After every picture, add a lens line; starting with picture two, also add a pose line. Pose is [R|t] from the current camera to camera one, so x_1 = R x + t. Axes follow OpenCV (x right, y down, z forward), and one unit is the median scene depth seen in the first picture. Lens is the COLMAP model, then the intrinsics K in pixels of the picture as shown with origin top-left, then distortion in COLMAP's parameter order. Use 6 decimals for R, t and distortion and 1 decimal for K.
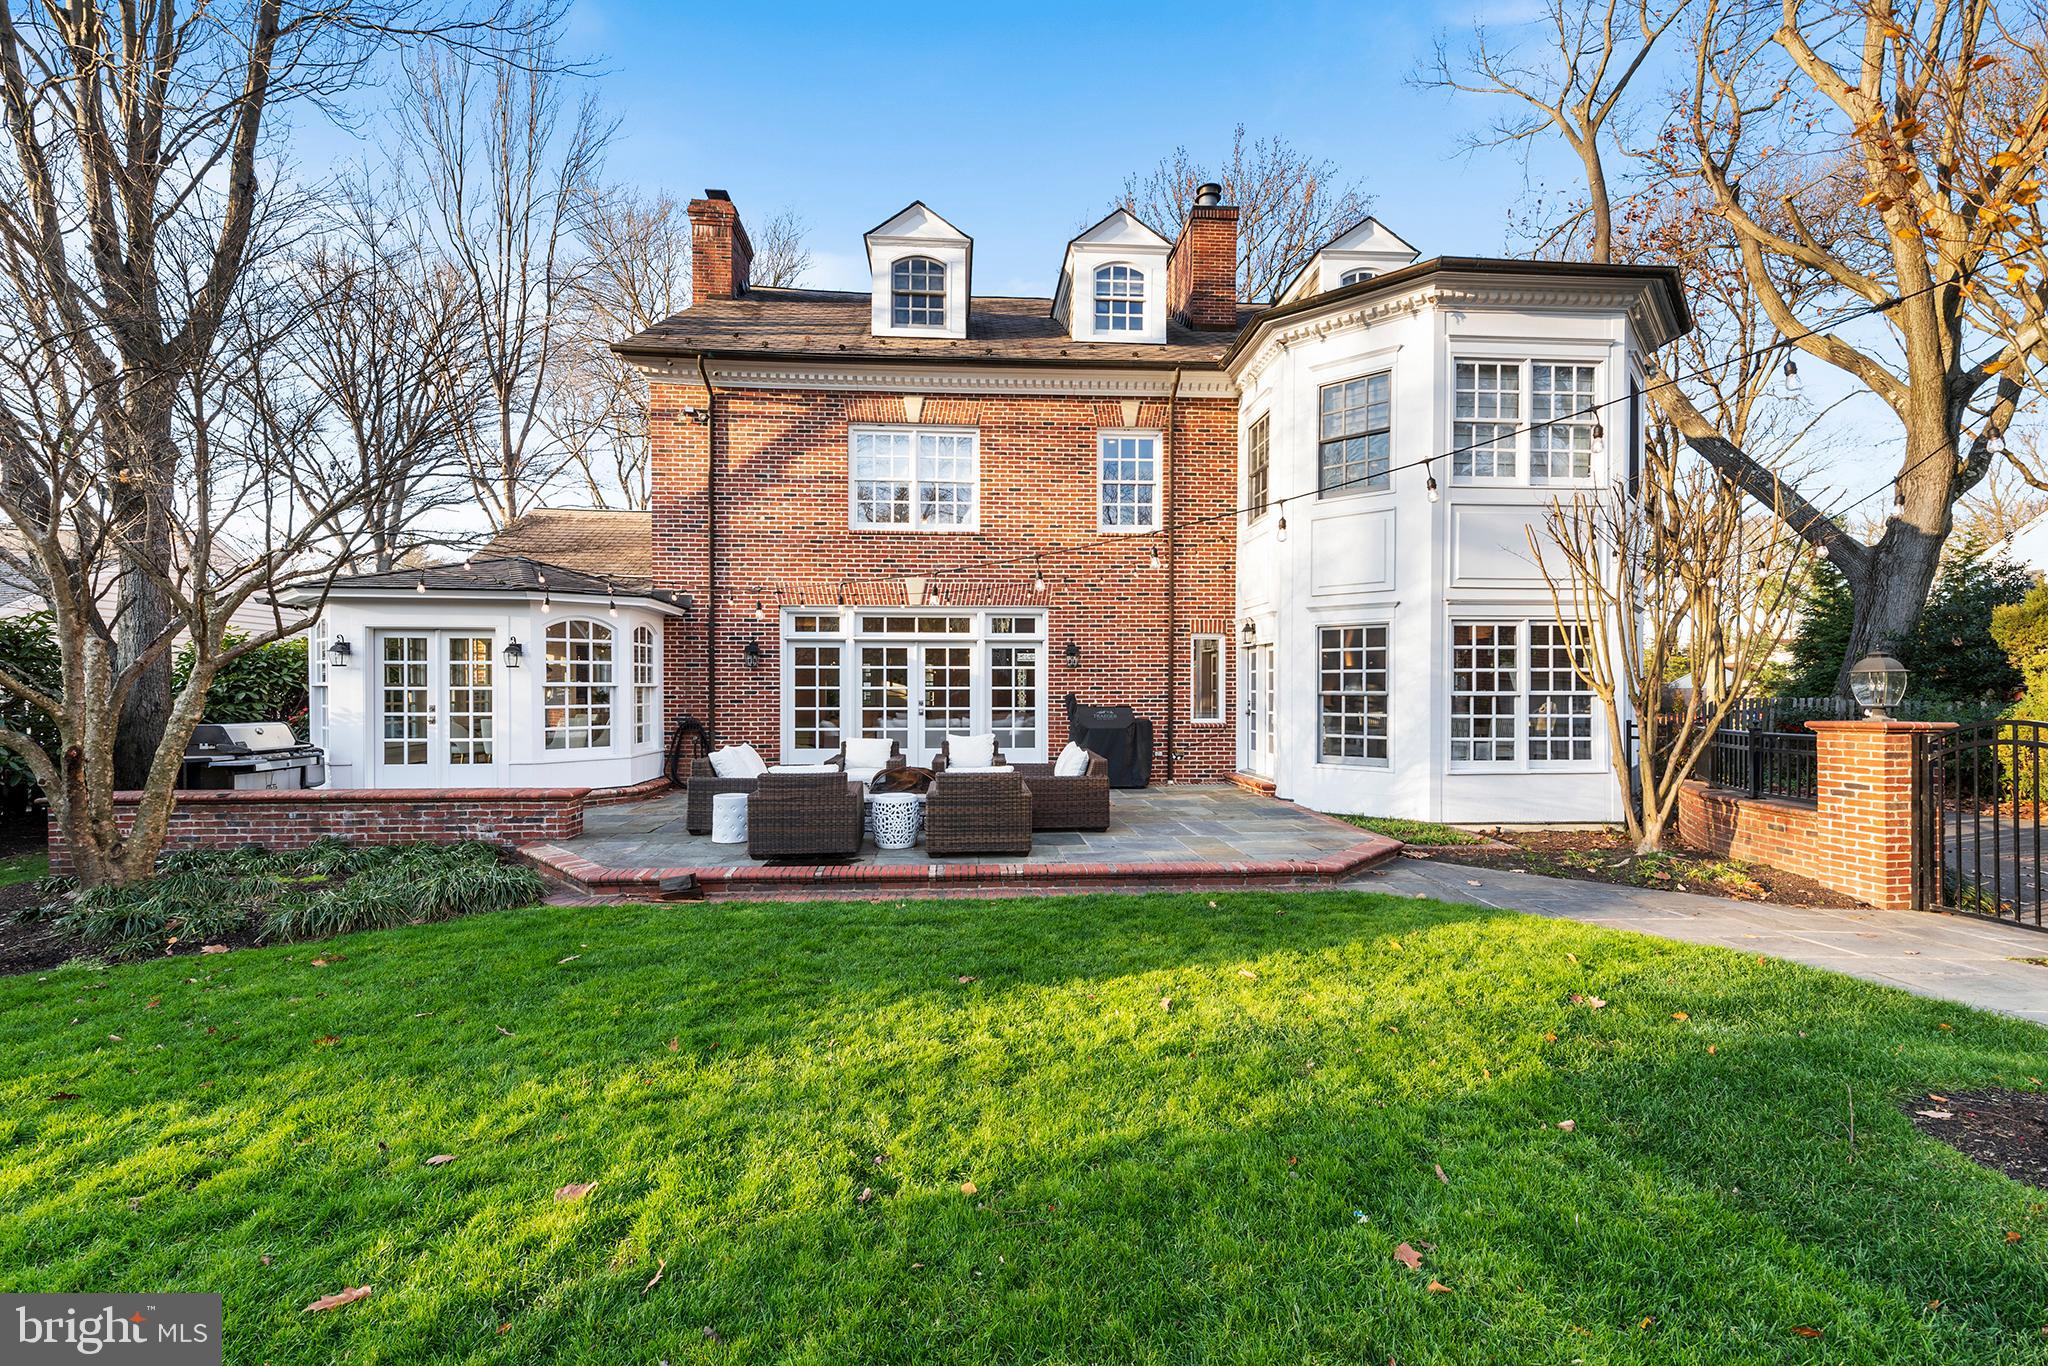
lens RADIAL K [[851.3, 0, 1022.4], [0, 851.3, 693.4], [0, 0, 1]] dist [0.029105, -0.017142]
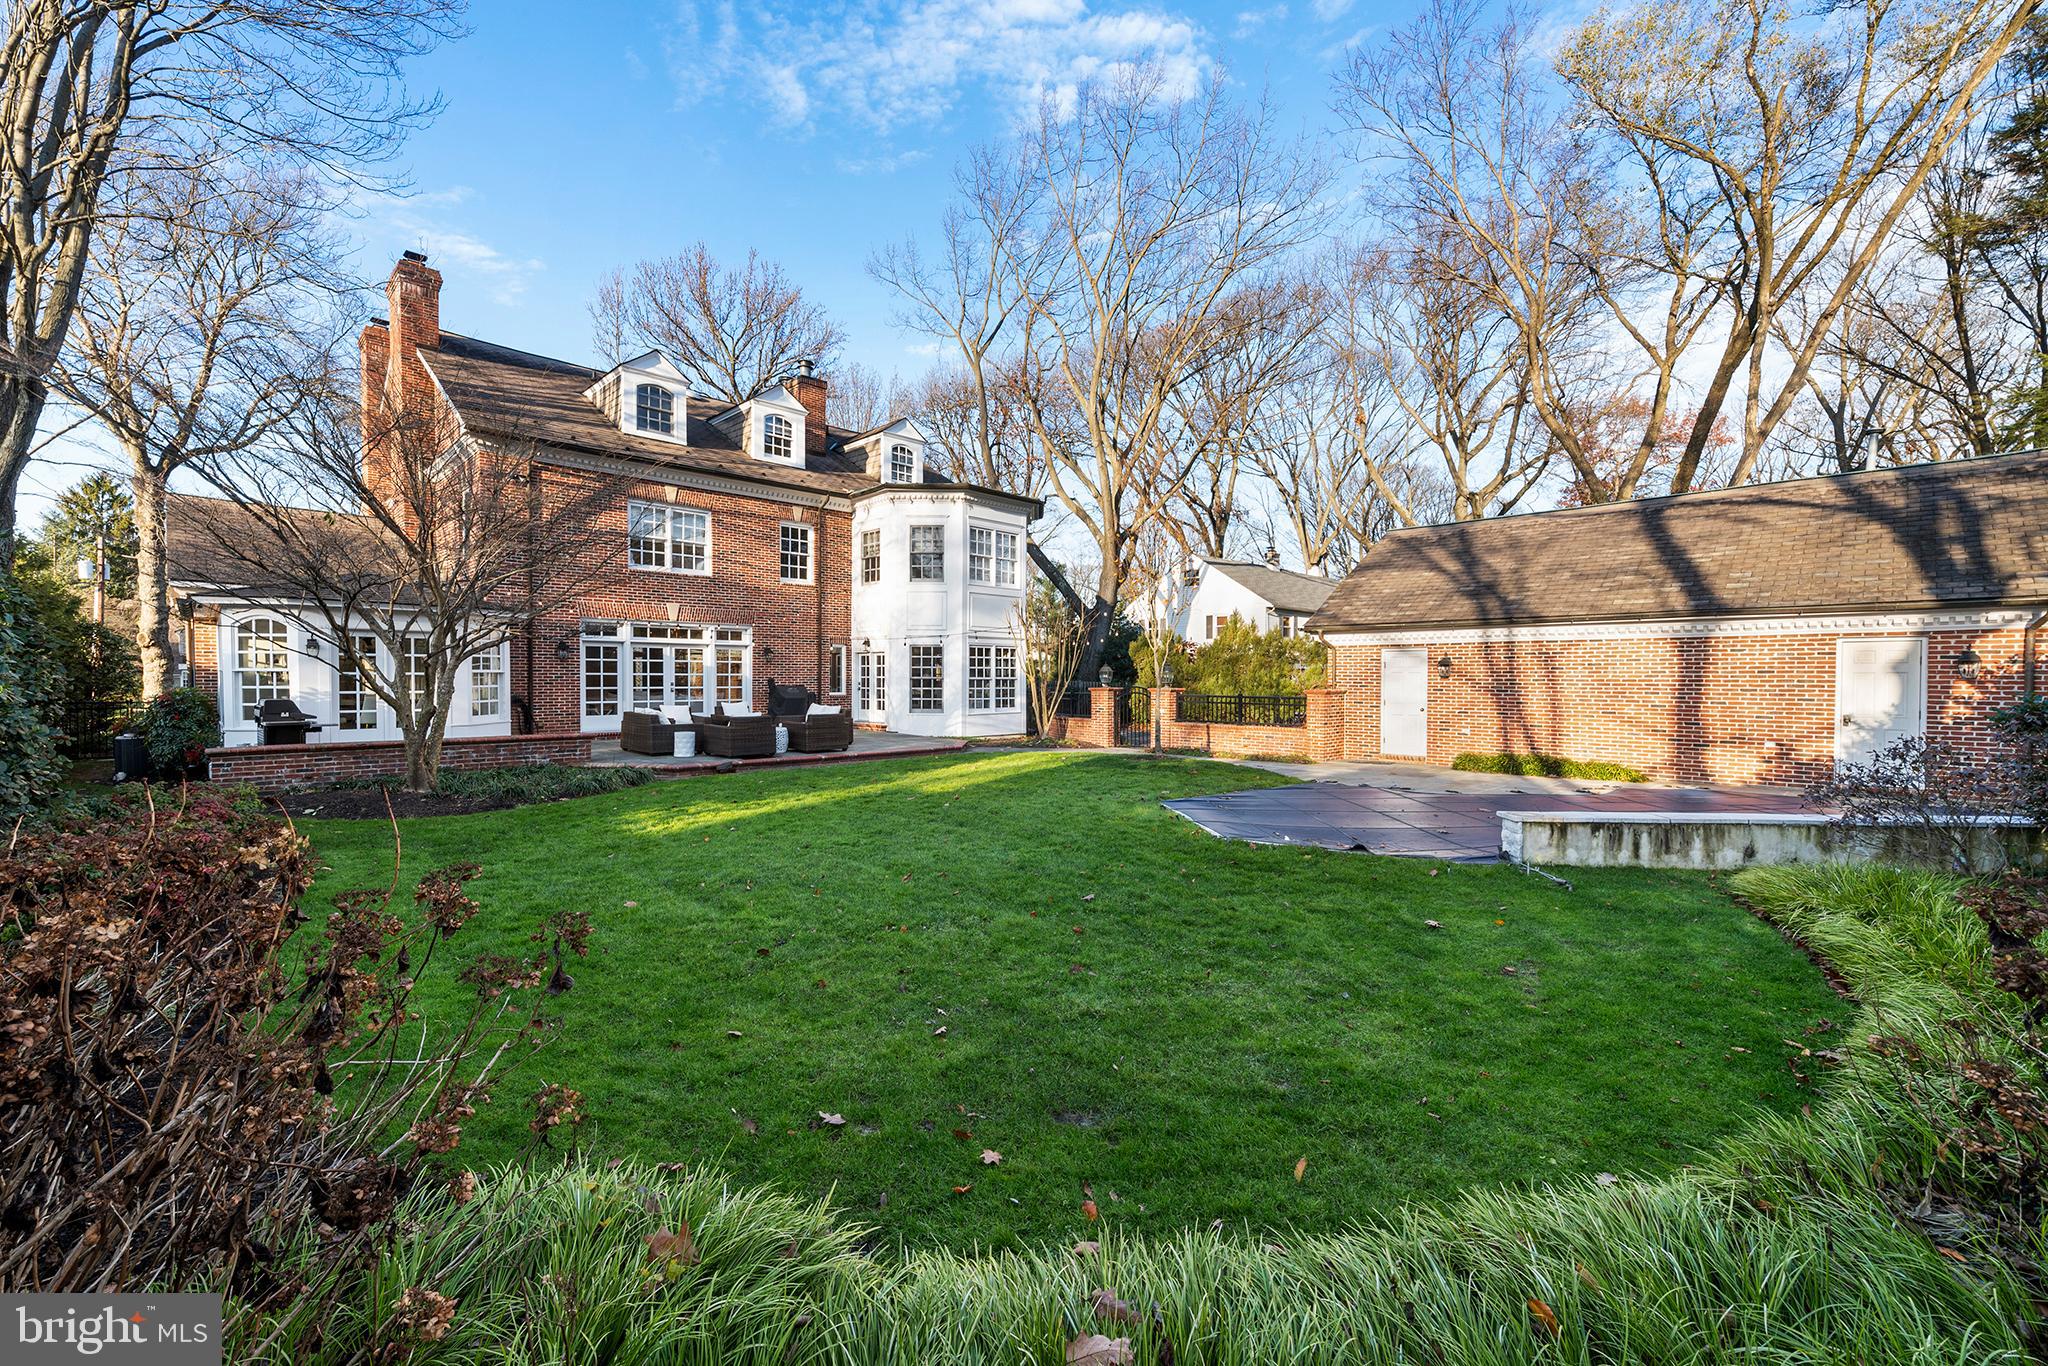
lens RADIAL K [[851.3, 0, 1022.4], [0, 851.3, 693.4], [0, 0, 1]] dist [0.029105, -0.017142]
pose [[0.749099, -0.010536, 0.662374, -0.675271], [-0.000390, 0.999866, 0.016346, 0.002635], [-0.662458, -0.012504, 0.748995, -0.582618]]
